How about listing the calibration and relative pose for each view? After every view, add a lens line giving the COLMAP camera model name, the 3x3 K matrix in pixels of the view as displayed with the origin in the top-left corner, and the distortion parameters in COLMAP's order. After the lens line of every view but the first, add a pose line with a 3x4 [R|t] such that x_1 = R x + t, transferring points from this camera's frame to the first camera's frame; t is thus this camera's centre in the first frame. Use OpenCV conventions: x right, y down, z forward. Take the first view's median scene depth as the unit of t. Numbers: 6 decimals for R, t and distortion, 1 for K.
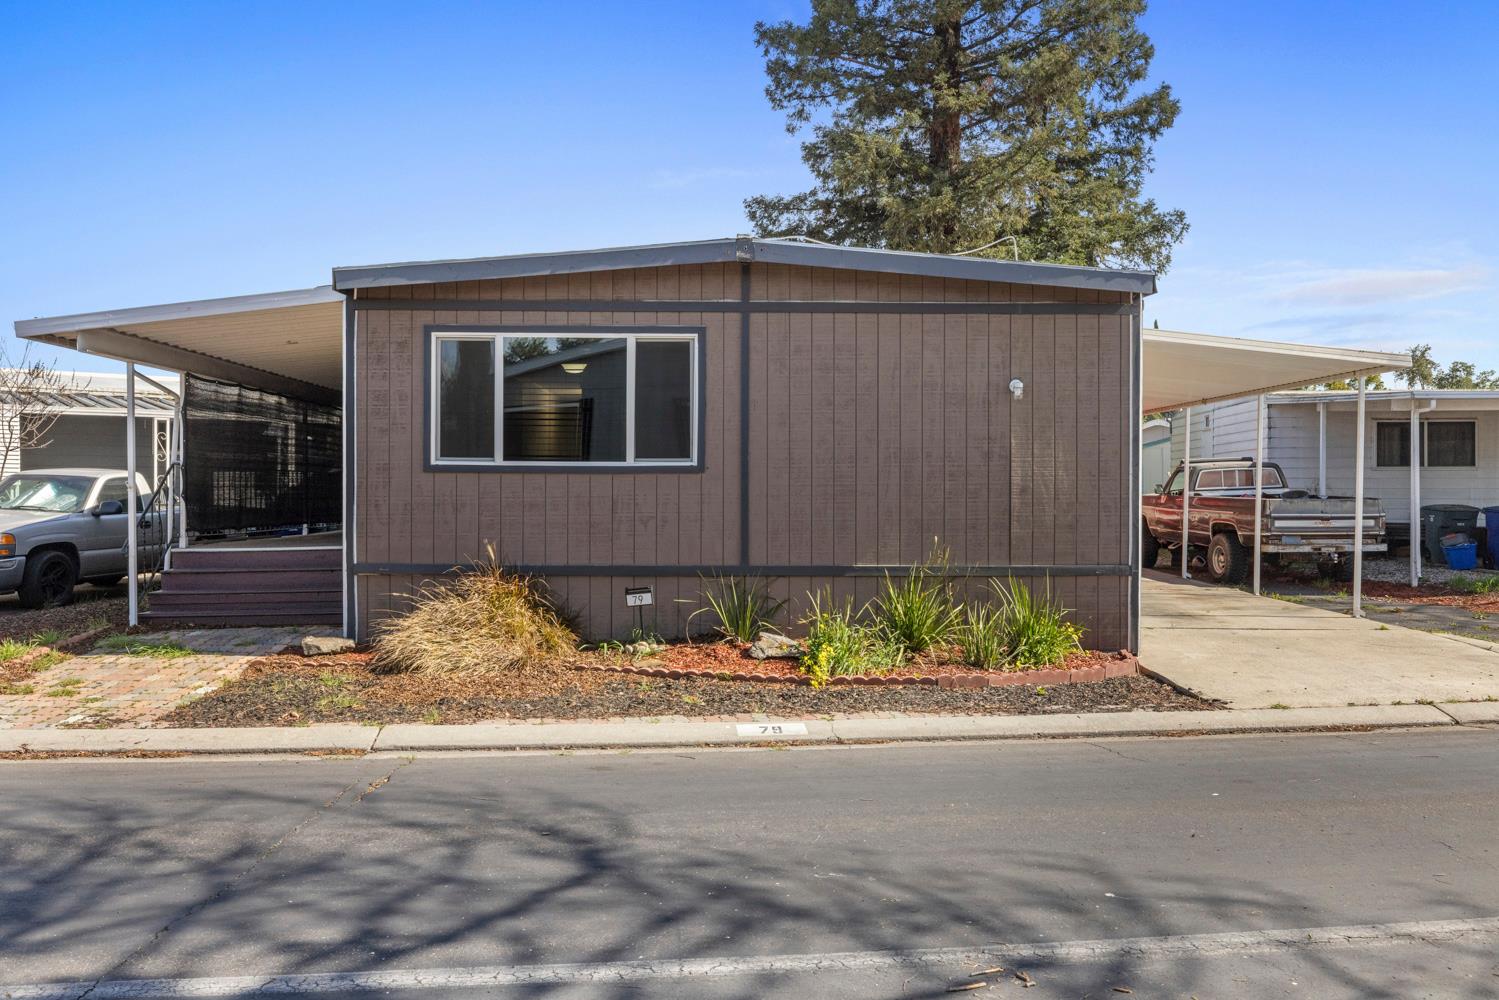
lens RADIAL K [[1135.6, 0, 755.4], [0, 1135.6, 507.9], [0, 0, 1]] dist [-0.014864, -0.001415]
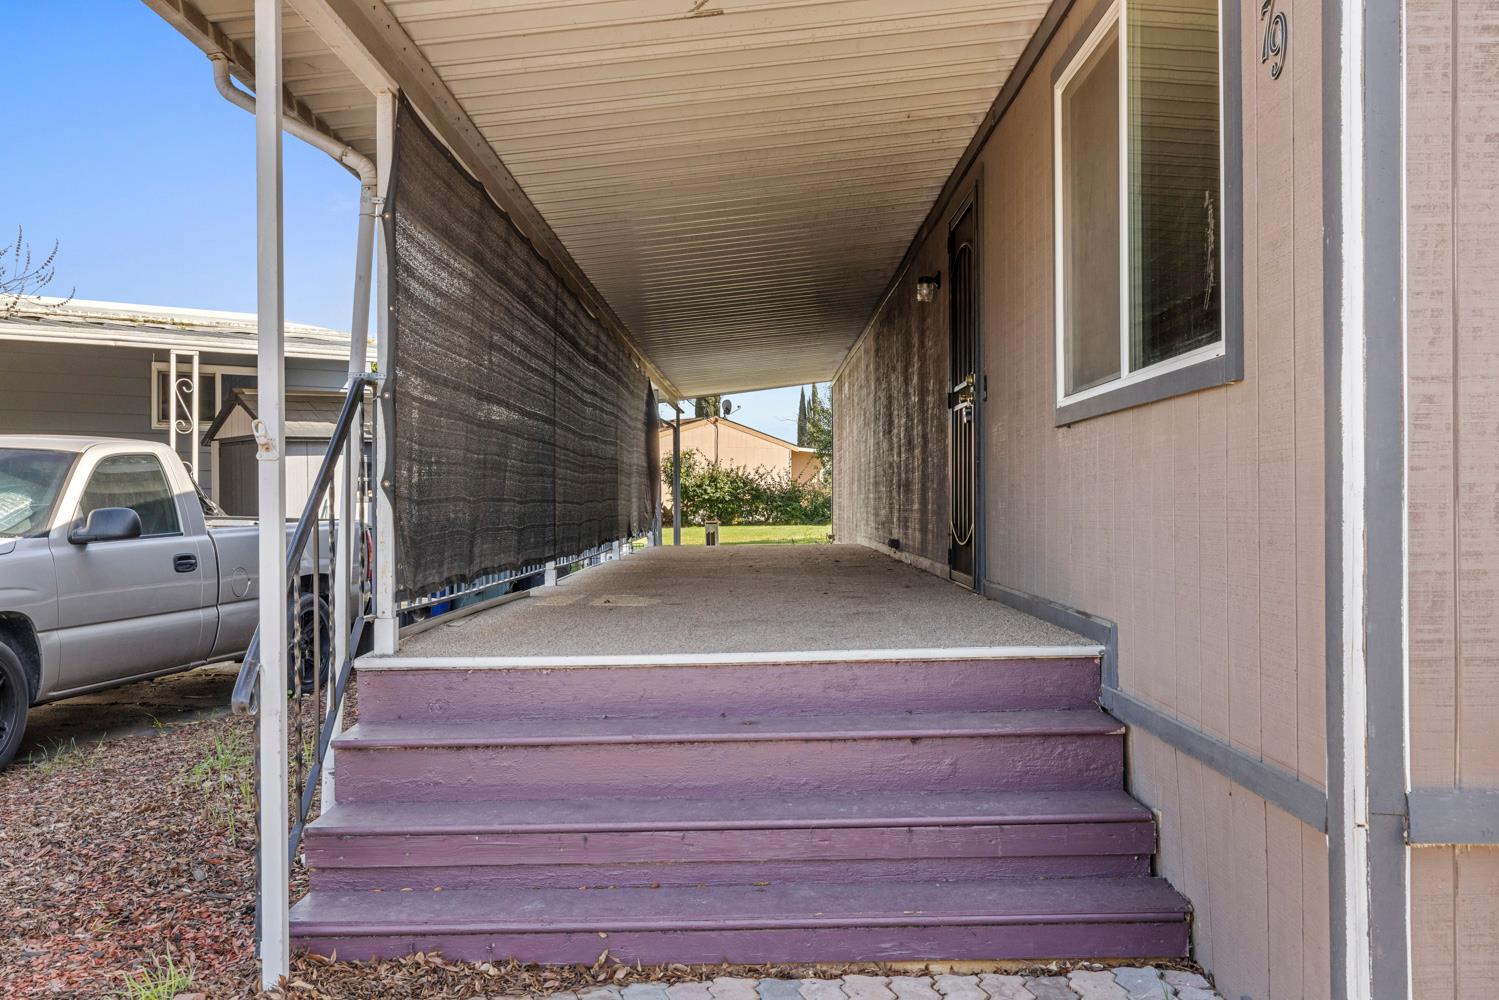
lens RADIAL K [[1330.0, 0, 746.7], [0, 1330.0, 487.6], [0, 0, 1]] dist [0.012589, -0.000057]
pose [[0.999420, -0.005320, -0.033645, -0.462175], [0.004513, 0.999702, -0.023996, -0.001120], [0.033763, 0.023830, 0.999146, 0.744997]]
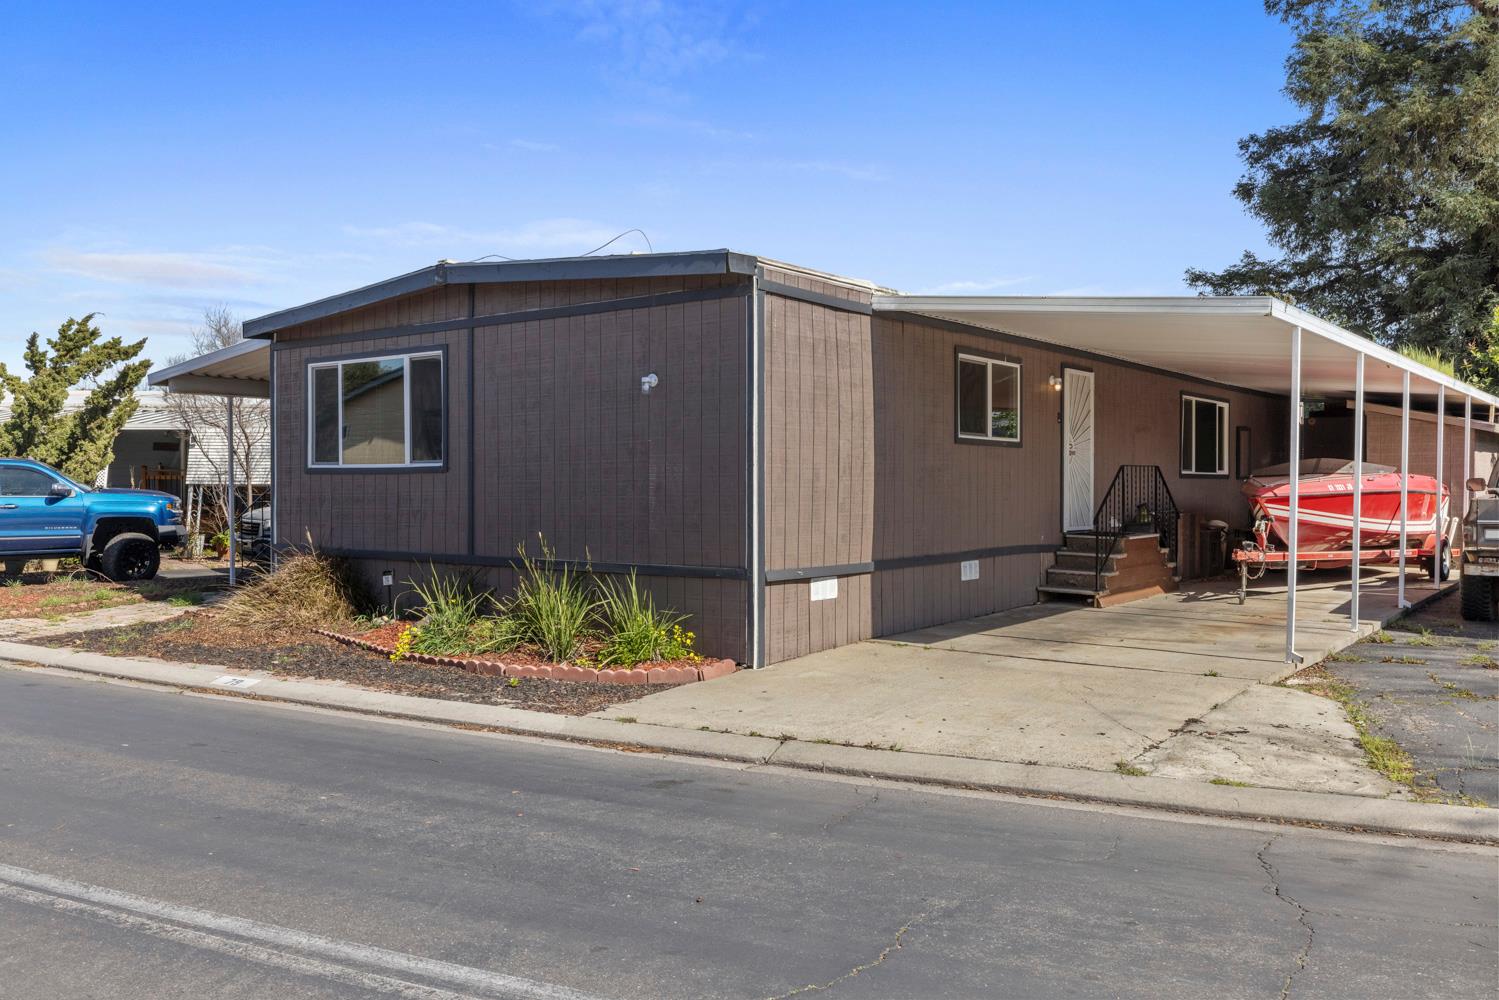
lens RADIAL K [[1219.2, 0, 746.8], [0, 1219.2, 498.2], [0, 0, 1]] dist [0.015929, 0.004145]
pose [[0.781761, 0.004369, -0.623563, 0.948394], [-0.009675, 0.999940, -0.005123, -0.001545], [0.623504, 0.010038, 0.781756, 0.232714]]
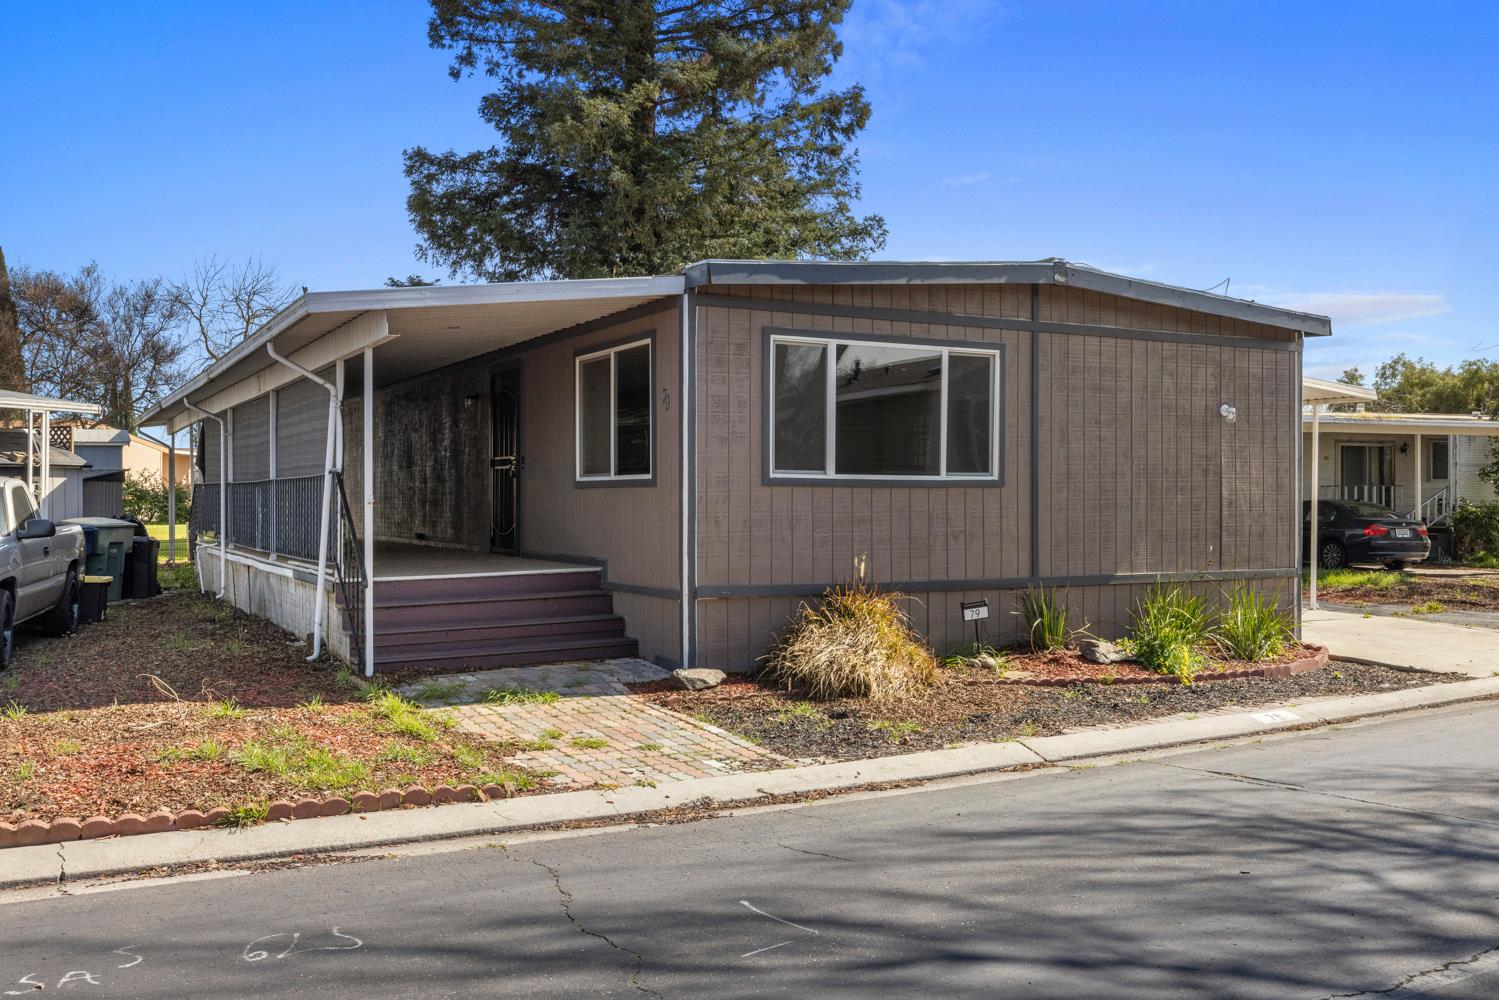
lens RADIAL K [[1330.0, 0, 746.6], [0, 1330.0, 504.6], [0, 0, 1]] dist [0.012589, -0.000057]
pose [[0.892621, -0.003485, 0.450794, -0.787621], [0.007043, 0.999956, -0.006216, -0.009415], [-0.450752, 0.008724, 0.892607, 0.038503]]
